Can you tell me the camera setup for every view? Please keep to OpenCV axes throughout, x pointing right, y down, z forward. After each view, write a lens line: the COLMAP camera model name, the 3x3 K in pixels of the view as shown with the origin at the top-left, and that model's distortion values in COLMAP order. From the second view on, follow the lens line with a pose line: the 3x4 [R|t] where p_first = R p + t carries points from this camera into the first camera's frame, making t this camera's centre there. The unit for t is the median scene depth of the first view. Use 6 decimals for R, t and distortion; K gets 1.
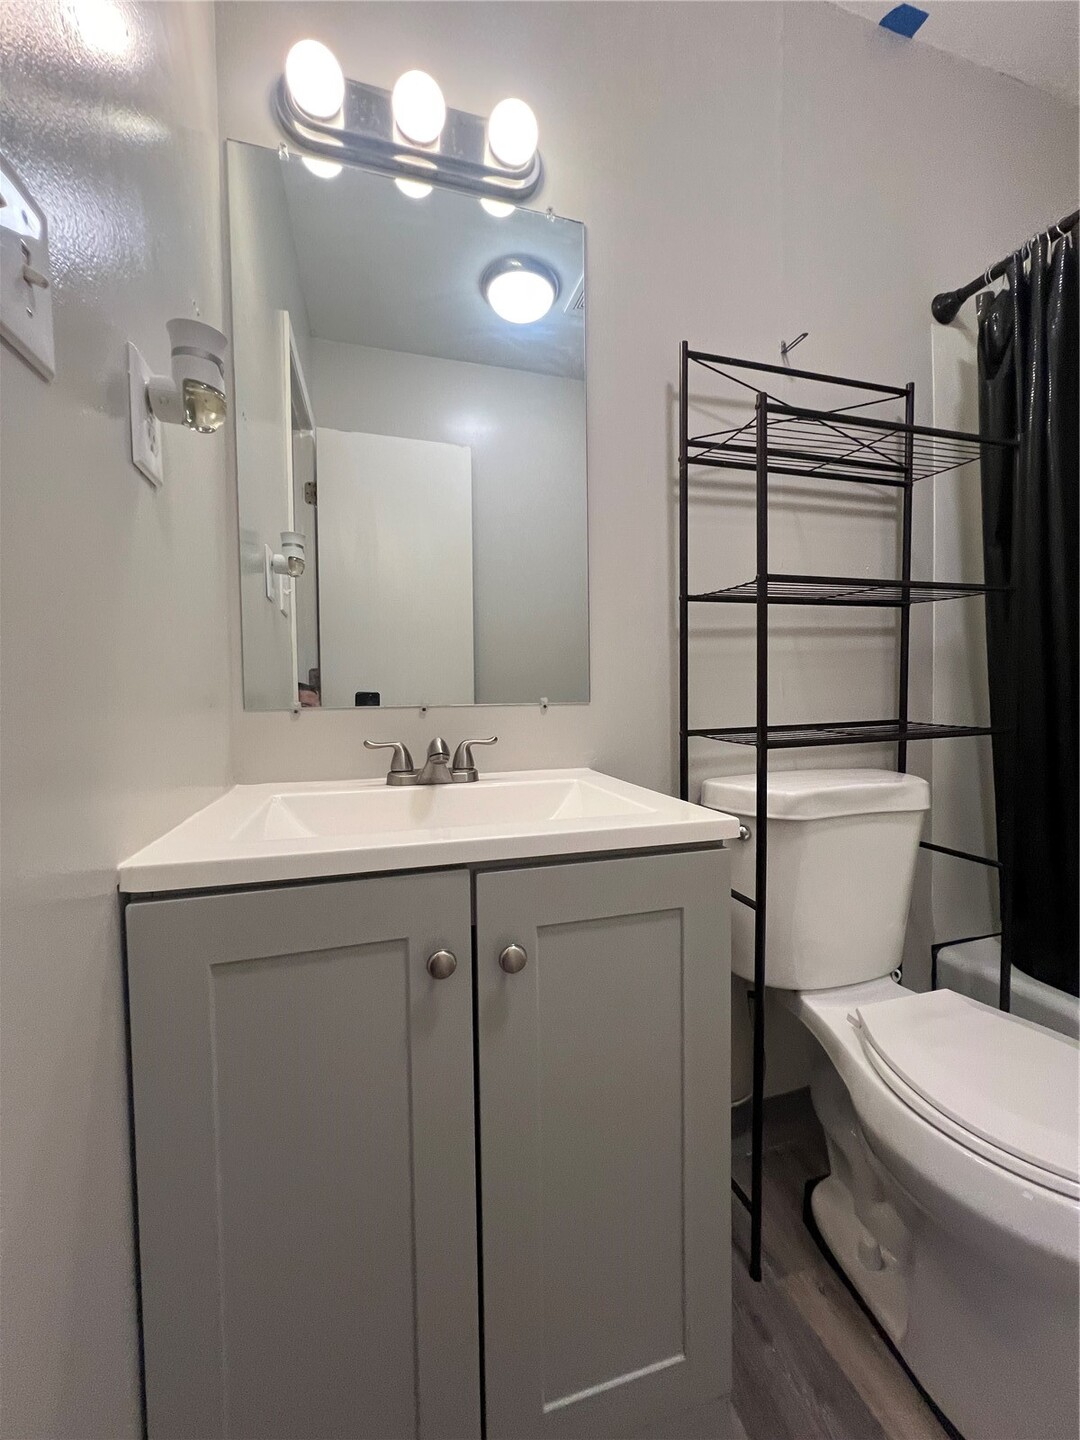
lens RADIAL K [[575.7, 0, 546.1], [0, 575.7, 716.7], [0, 0, 1]] dist [-0.002829, 0.000254]
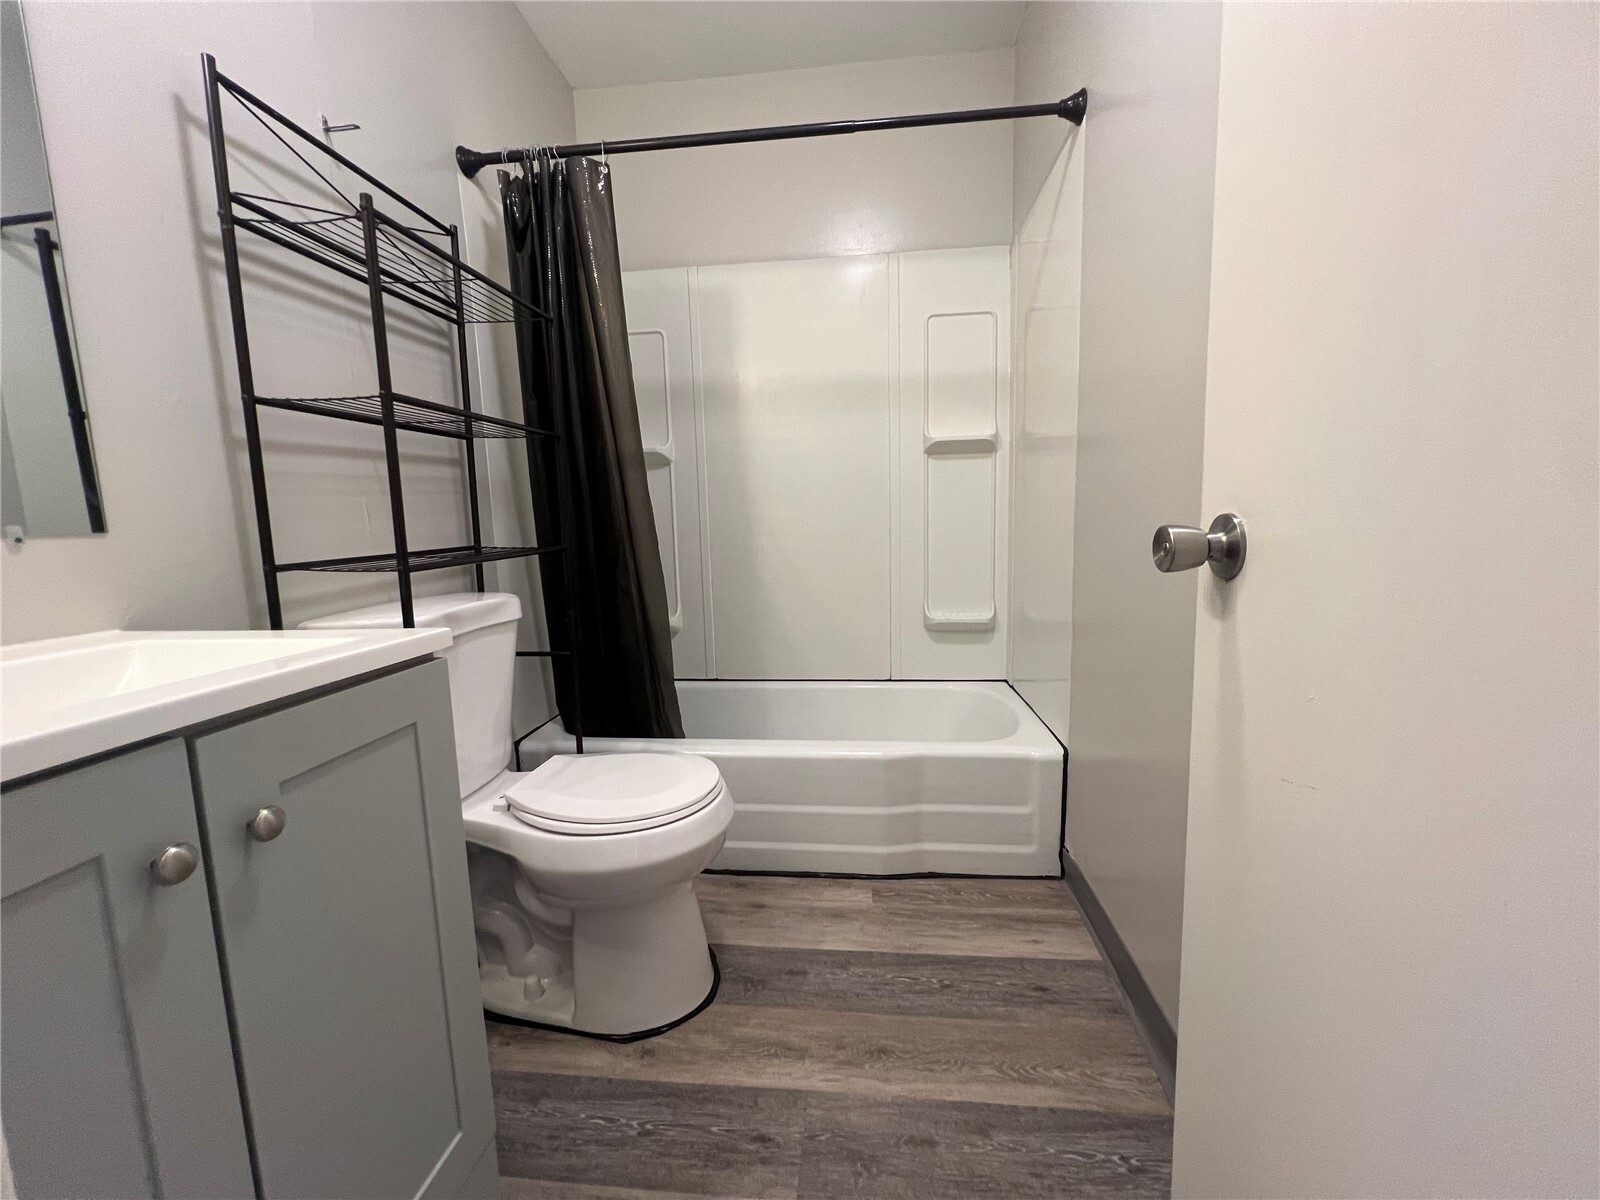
lens RADIAL K [[639.6, 0, 795.4], [0, 639.6, 595.7], [0, 0, 1]] dist [-0.002829, 0.000254]
pose [[0.400216, -0.110049, 0.909789, -0.291015], [0.058518, 0.993806, 0.094470, 0.024812], [-0.914551, 0.015431, 0.404177, -0.043025]]
